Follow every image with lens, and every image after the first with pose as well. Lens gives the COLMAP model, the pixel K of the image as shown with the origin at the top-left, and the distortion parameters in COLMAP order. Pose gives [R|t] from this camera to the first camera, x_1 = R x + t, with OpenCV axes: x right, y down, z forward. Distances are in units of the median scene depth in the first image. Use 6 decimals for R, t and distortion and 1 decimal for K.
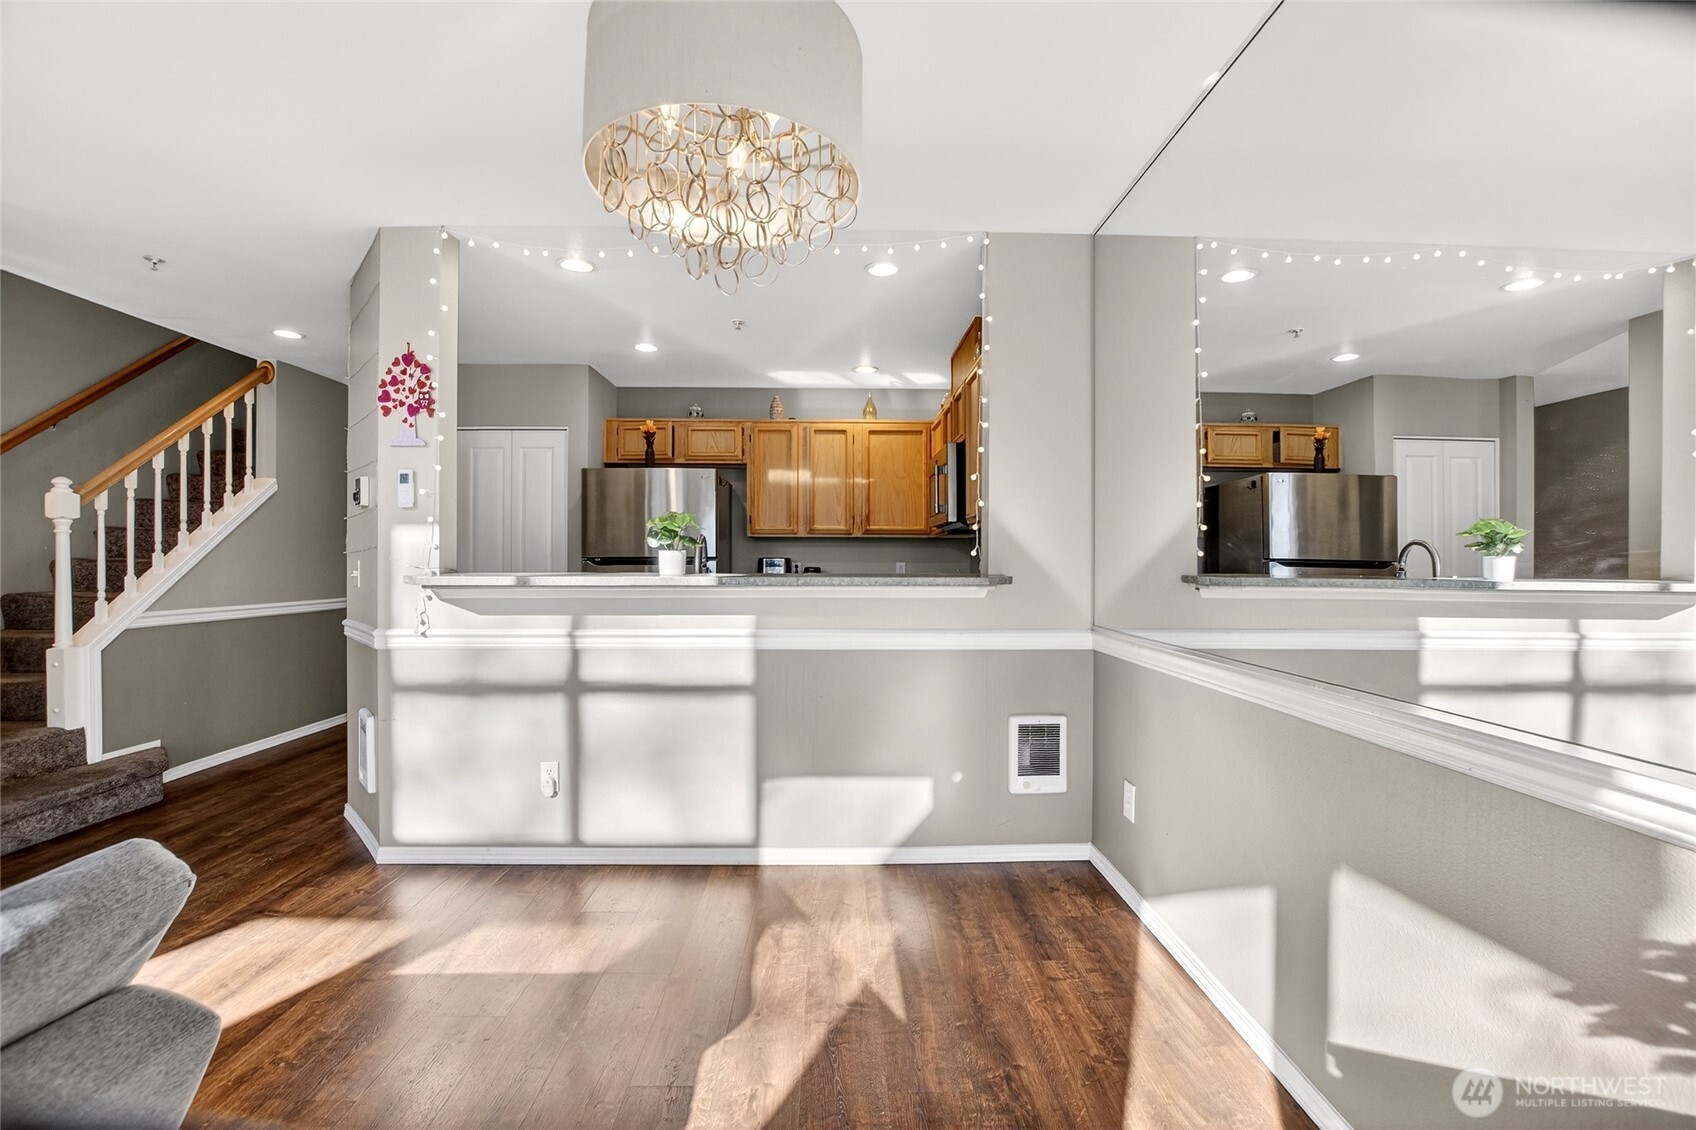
lens RADIAL K [[745.6, 0, 846.9], [0, 745.6, 563.8], [0, 0, 1]] dist [-0.031982, 0.004563]
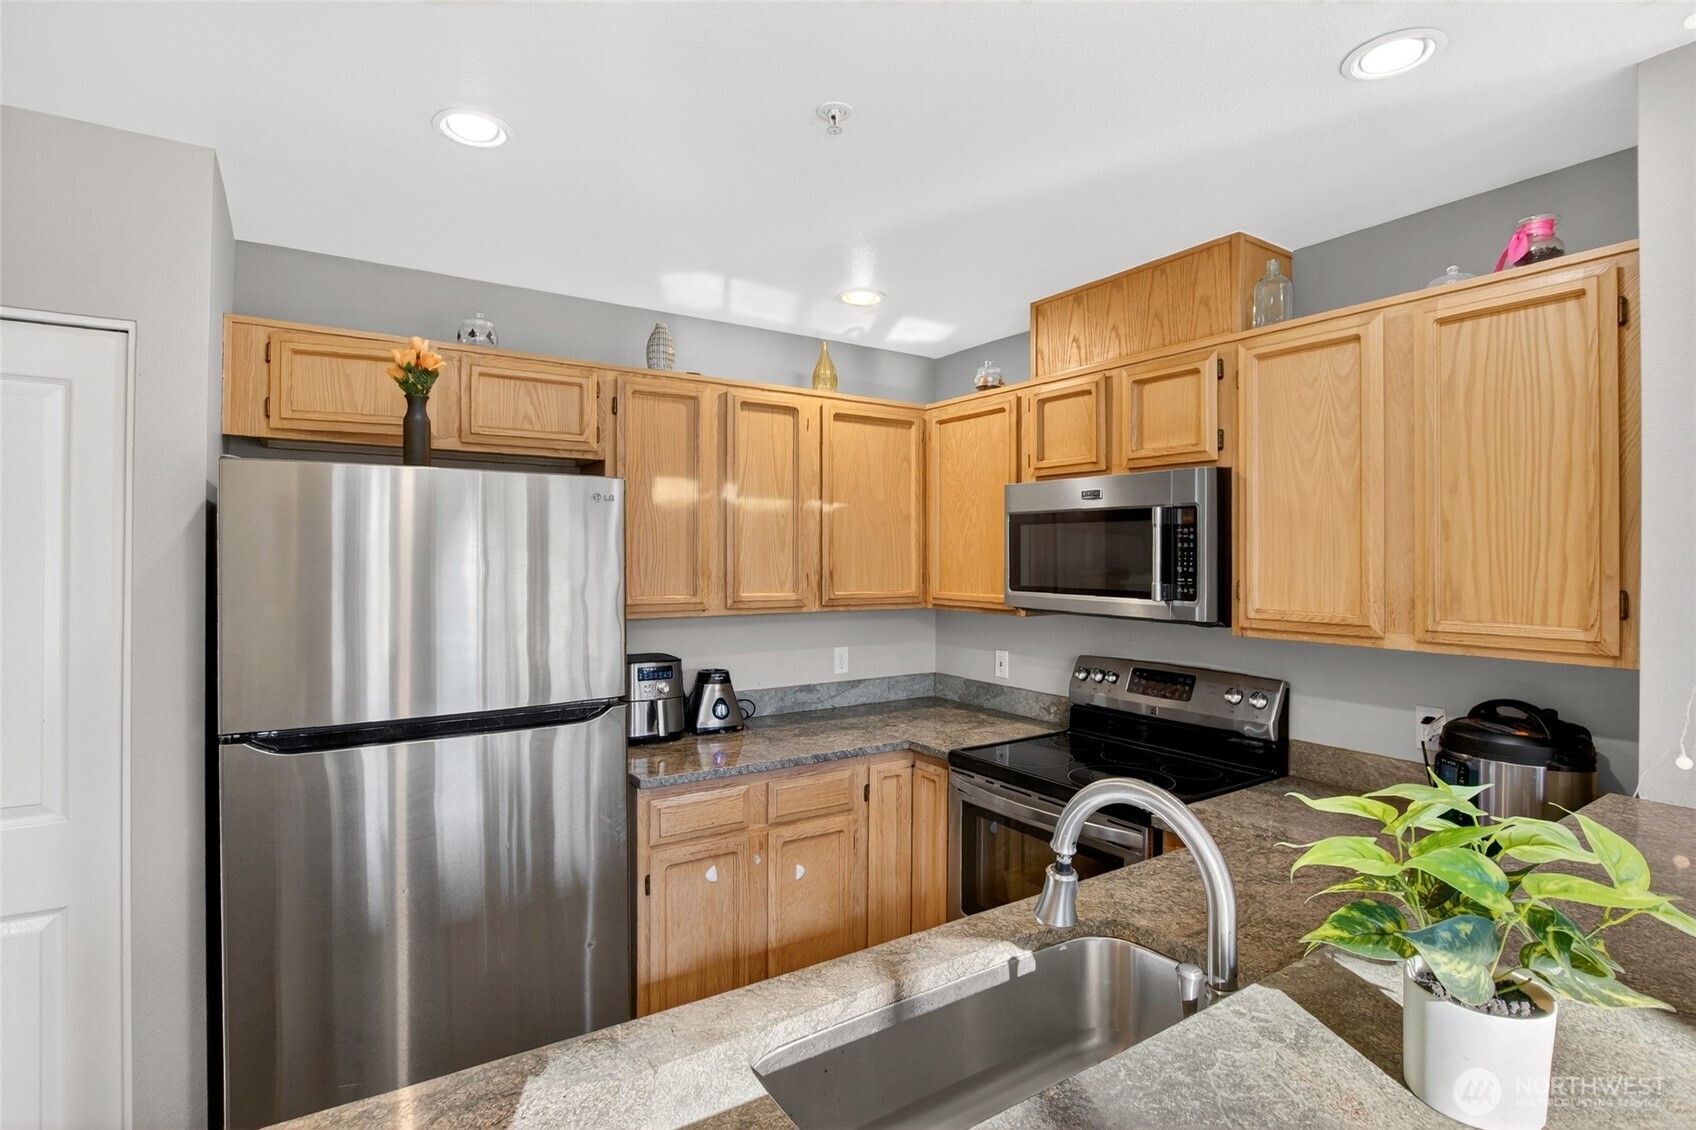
lens RADIAL K [[824.9, 0, 847.9], [0, 824.9, 552.9], [0, 0, 1]] dist [-0.027737, 0.000118]
pose [[0.850352, 0.003526, 0.526202, -0.272984], [-0.002373, 0.999993, -0.002865, -0.076680], [-0.526208, 0.001188, 0.850355, 0.492040]]
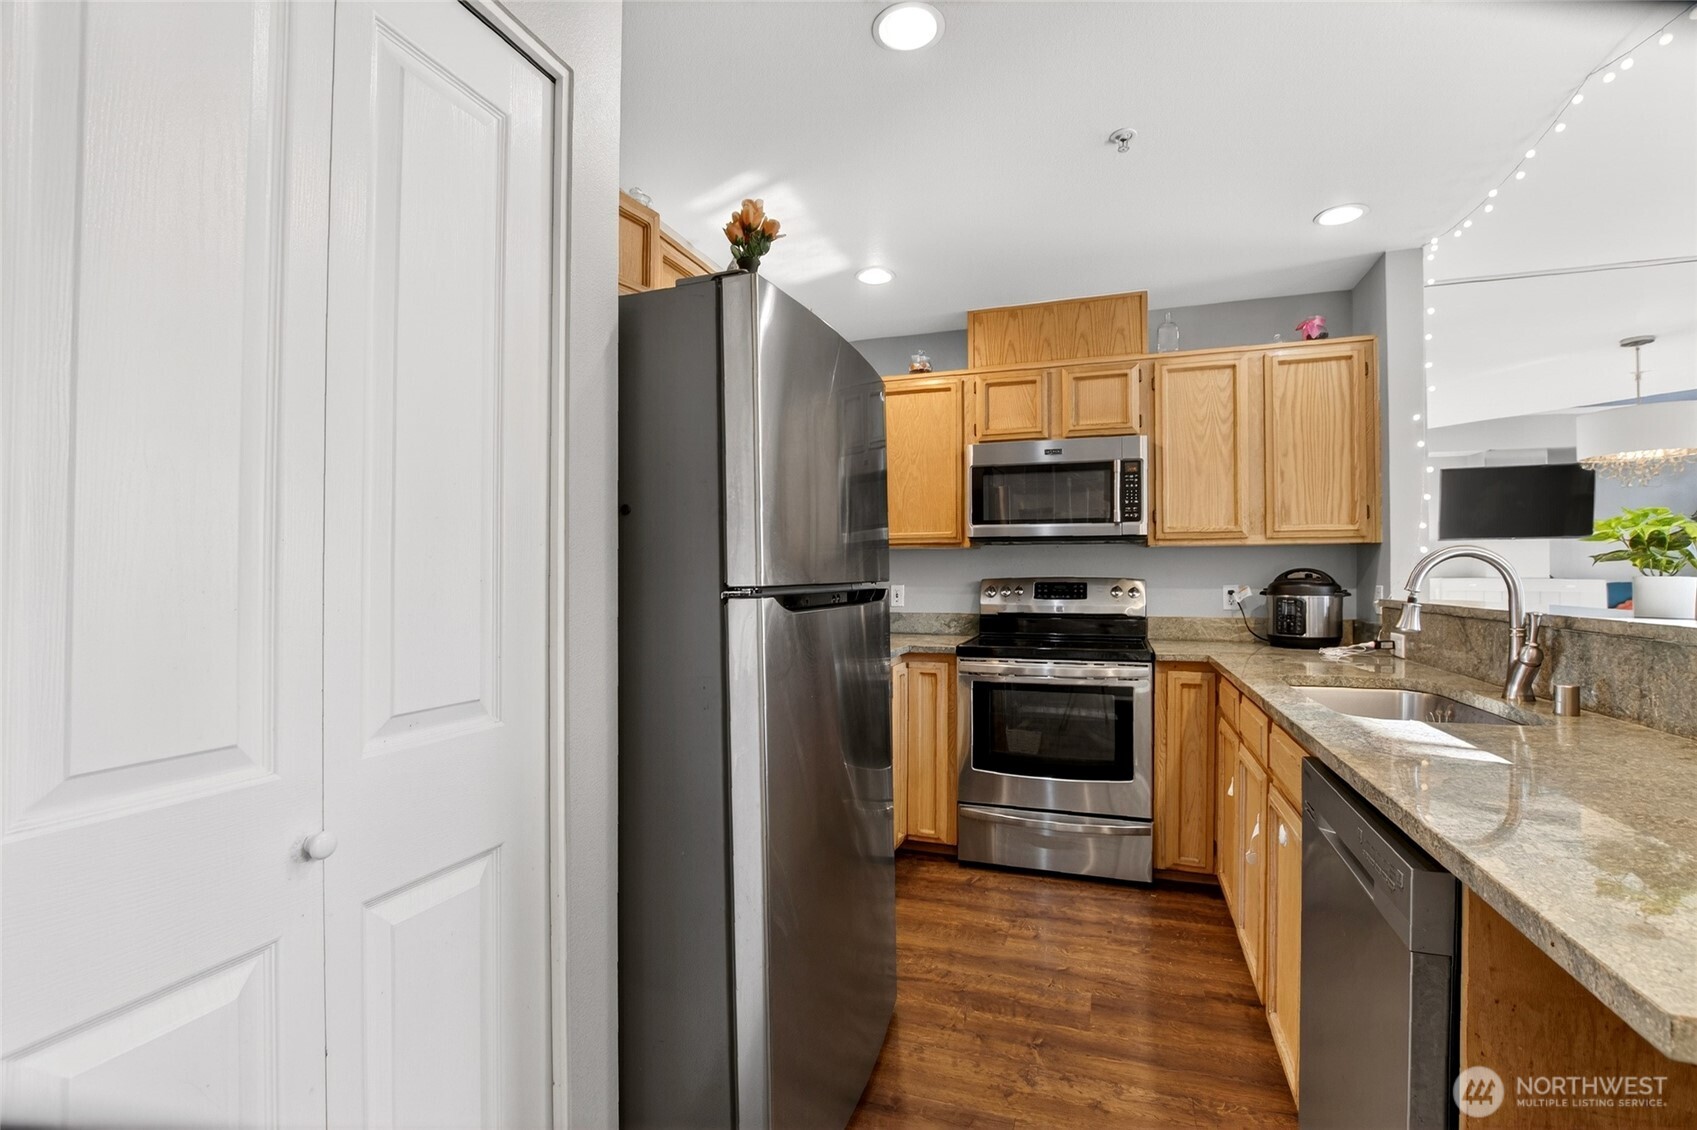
lens RADIAL K [[746.0, 0, 854.1], [0, 746.0, 569.0], [0, 0, 1]] dist [-0.031982, 0.004563]
pose [[0.354341, 0.006226, 0.935095, -0.534803], [0.001696, 0.999972, -0.007301, -0.011329], [-0.935115, 0.004173, 0.354321, 0.762984]]
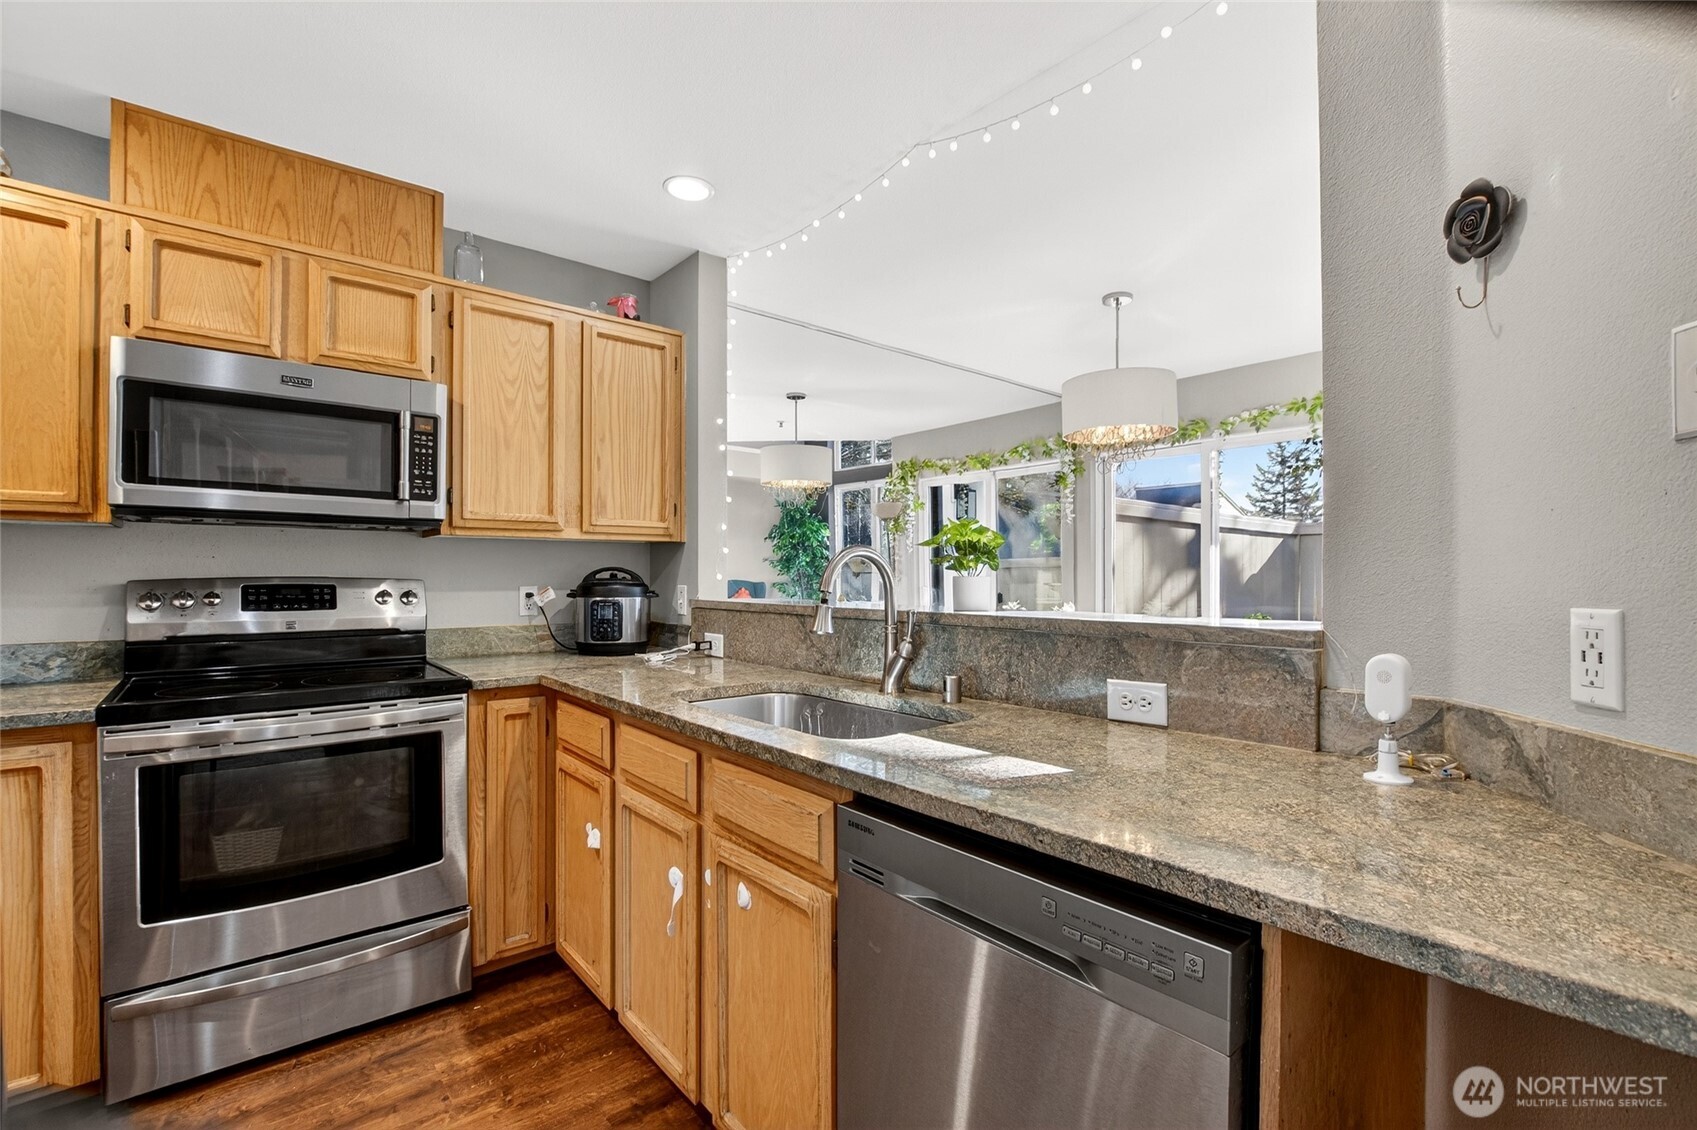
lens RADIAL K [[746.0, 0, 852.7], [0, 746.0, 576.1], [0, 0, 1]] dist [-0.031982, 0.004563]
pose [[-0.627641, -0.004130, 0.778492, -0.387444], [-0.001970, 0.999991, 0.003718, -0.011402], [-0.778501, 0.000800, -0.627643, 0.840950]]
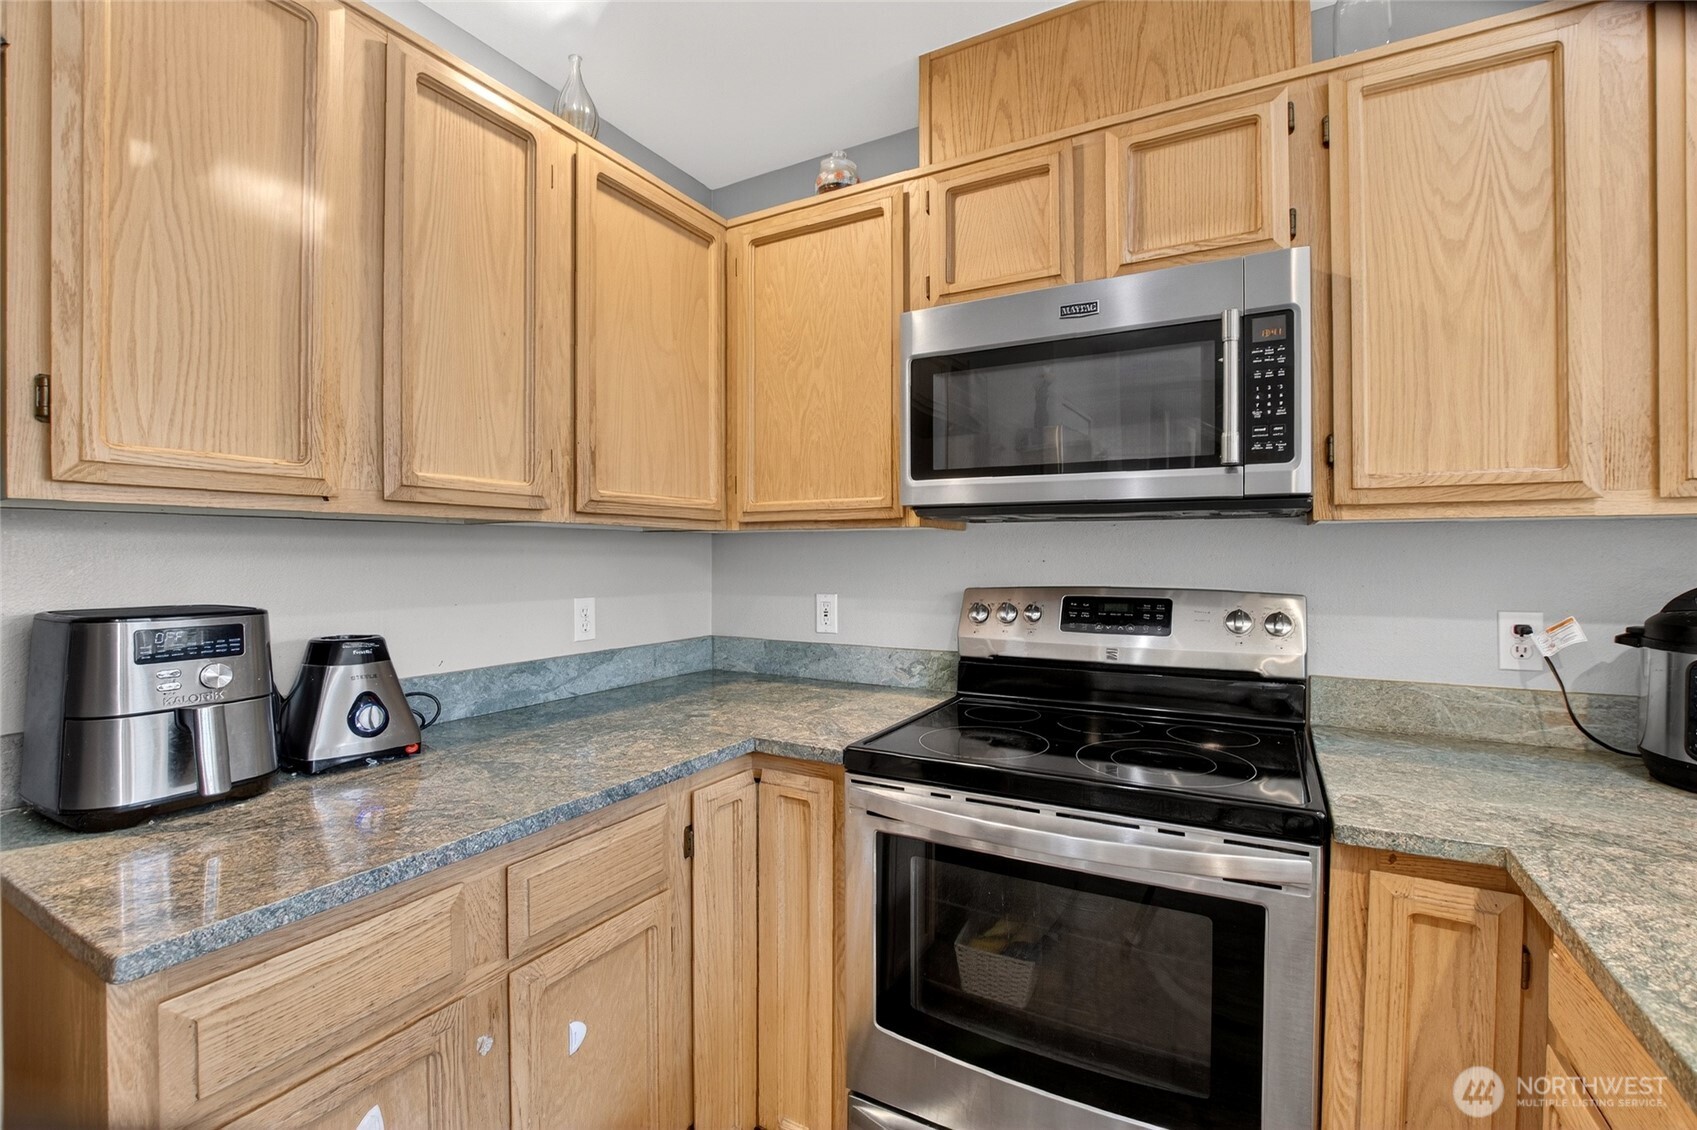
lens RADIAL K [[746.0, 0, 852.1], [0, 746.0, 556.3], [0, 0, 1]] dist [-0.031982, 0.004563]
pose [[0.516019, -0.003149, 0.856571, -0.174116], [0.002015, 0.999995, 0.002463, -0.023488], [-0.856575, 0.000455, 0.516023, 0.757938]]
